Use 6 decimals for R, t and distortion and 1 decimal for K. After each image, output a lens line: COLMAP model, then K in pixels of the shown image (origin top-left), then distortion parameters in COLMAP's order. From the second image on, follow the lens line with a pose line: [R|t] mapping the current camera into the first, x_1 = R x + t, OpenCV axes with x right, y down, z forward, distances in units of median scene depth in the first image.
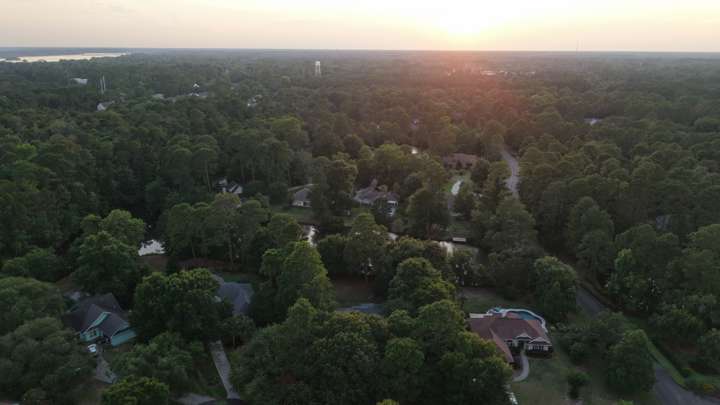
lens RADIAL K [[483.3, 0, 358.9], [0, 483.3, 205.7], [0, 0, 1]] dist [0.036681, -0.043295]
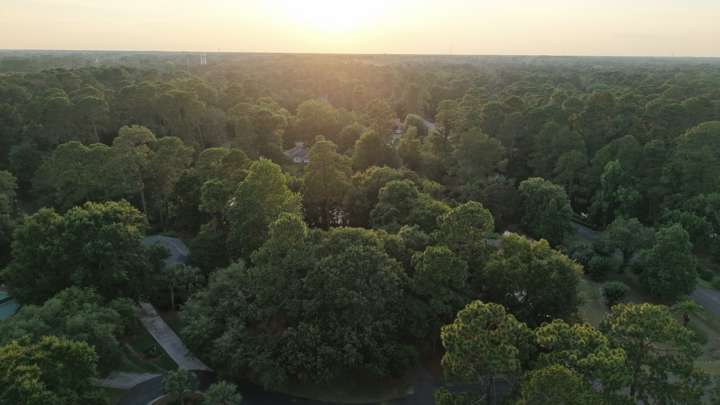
lens RADIAL K [[483.3, 0, 358.9], [0, 483.3, 204.5], [0, 0, 1]] dist [0.036681, -0.043295]
pose [[0.973413, -0.067041, 0.219025, -0.122964], [0.069442, 0.997581, -0.003274, 0.140594], [-0.218276, 0.018396, 0.975714, 0.213585]]
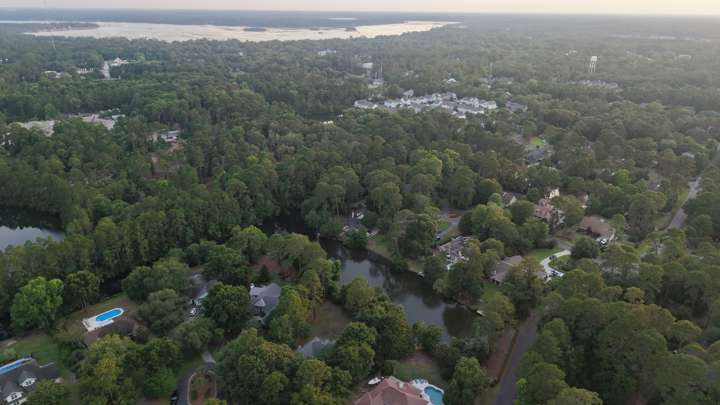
lens RADIAL K [[483.3, 0, 357.1], [0, 483.3, 208.2], [0, 0, 1]] dist [0.036681, -0.043295]
pose [[0.816881, 0.222355, -0.532226, 0.747833], [-0.181970, 0.974935, 0.128016, -0.380849], [0.547351, -0.007724, 0.836868, -0.177150]]
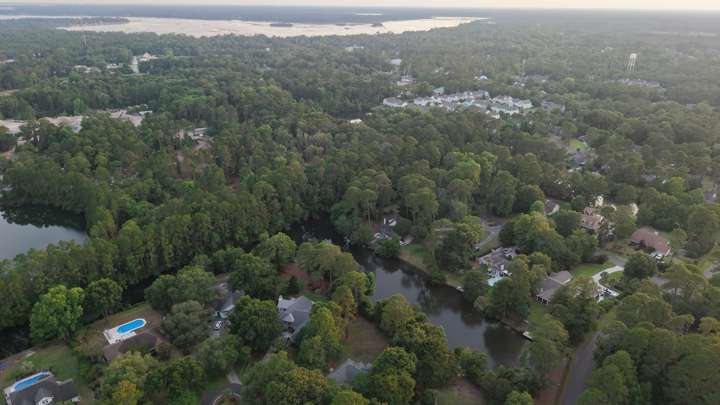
lens RADIAL K [[483.3, 0, 356.7], [0, 483.3, 206.3], [0, 0, 1]] dist [0.036681, -0.043295]
pose [[0.787237, 0.240353, -0.567881, 0.636884], [-0.194375, 0.970685, 0.141381, -0.400316], [0.585215, -0.000918, 0.810878, -0.107396]]
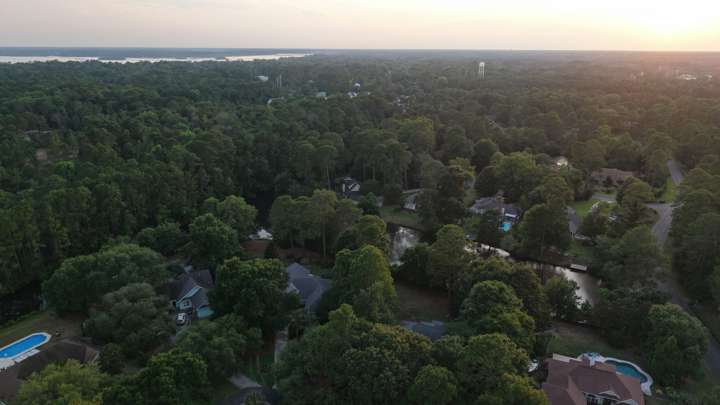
lens RADIAL K [[483.3, 0, 357.6], [0, 483.3, 205.6], [0, 0, 1]] dist [0.036681, -0.043295]
pose [[0.942008, 0.103348, -0.319280, 0.144827], [-0.103728, 0.994479, 0.015862, -0.018501], [0.319157, 0.018176, 0.947528, 0.056279]]
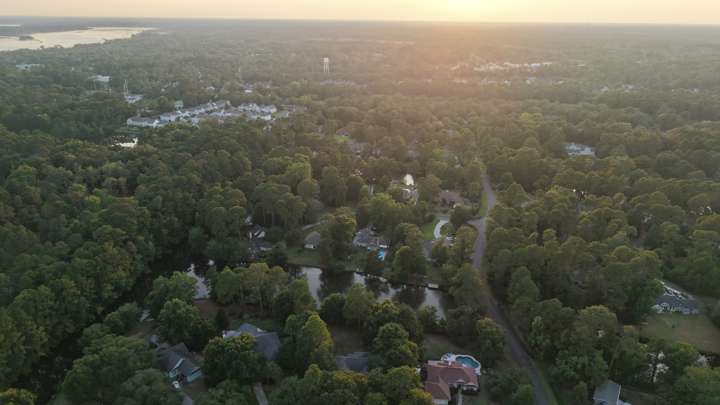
lens RADIAL K [[483.3, 0, 359.4], [0, 483.3, 208.8], [0, 0, 1]] dist [0.036681, -0.043295]
pose [[0.999823, 0.013180, -0.013438, 0.034894], [-0.012283, 0.997825, 0.064759, -0.314982], [0.014263, -0.064583, 0.997810, -0.414392]]
